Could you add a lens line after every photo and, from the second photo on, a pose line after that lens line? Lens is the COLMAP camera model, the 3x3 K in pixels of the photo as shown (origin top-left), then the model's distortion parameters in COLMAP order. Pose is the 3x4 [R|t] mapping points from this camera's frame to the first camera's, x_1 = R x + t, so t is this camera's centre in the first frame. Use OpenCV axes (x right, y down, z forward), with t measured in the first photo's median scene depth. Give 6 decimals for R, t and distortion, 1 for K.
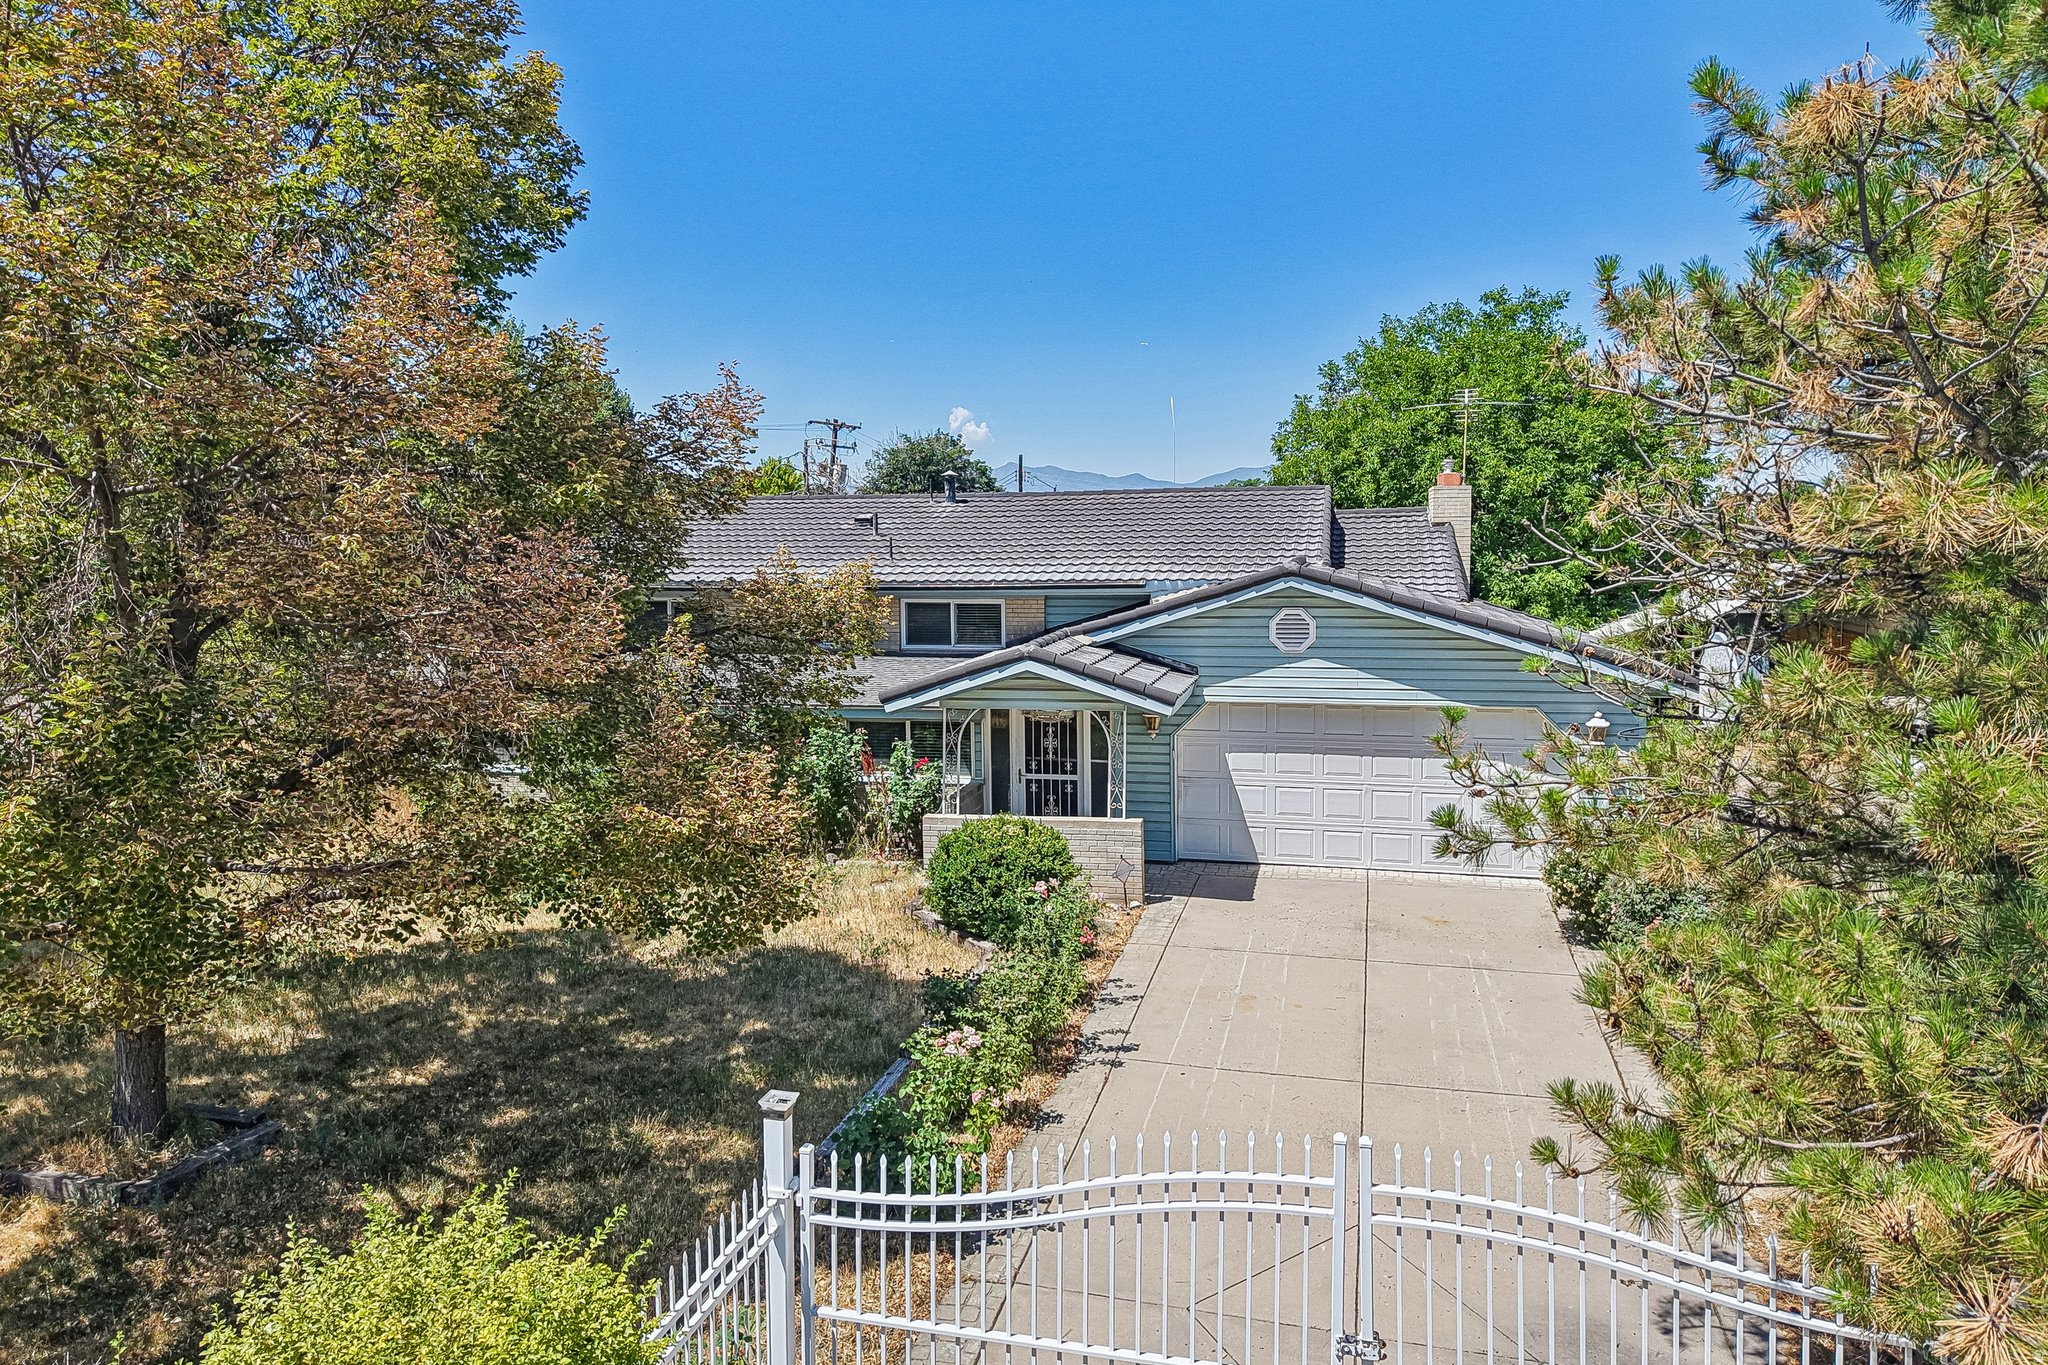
lens RADIAL K [[1374.3, 0, 1024.0], [0, 1374.3, 682.5], [0, 0, 1]] dist [0.010170, -0.027118]
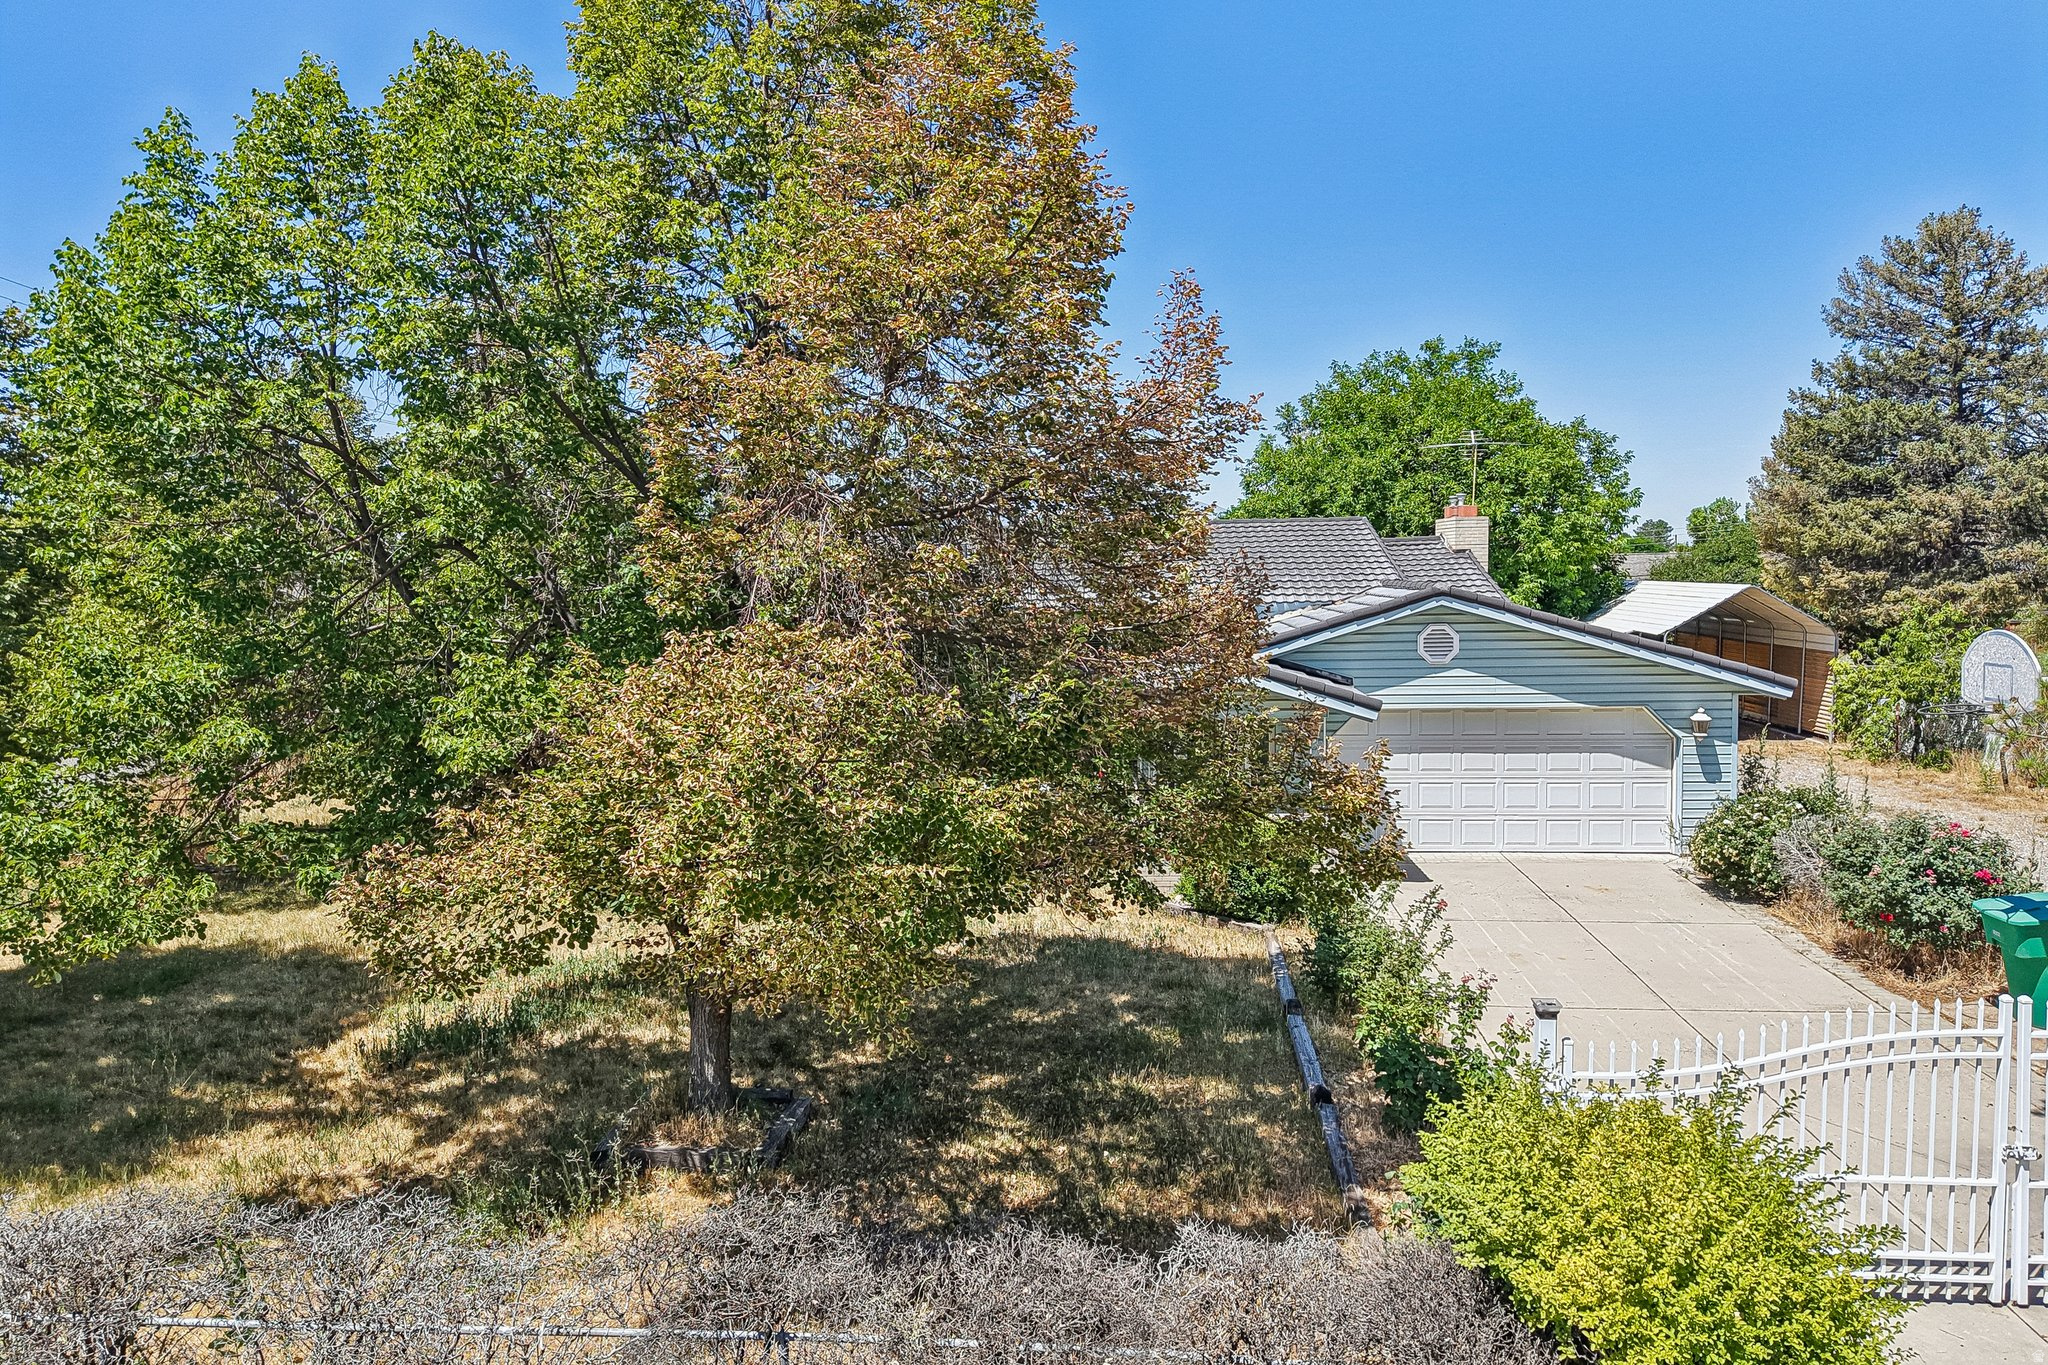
lens RADIAL K [[1374.3, 0, 1024.0], [0, 1374.3, 682.5], [0, 0, 1]] dist [0.010170, -0.027118]
pose [[0.989449, -0.023020, 0.143039, -0.305934], [0.026555, 0.999386, -0.022855, 0.010815], [-0.142425, 0.026413, 0.989453, -0.072881]]
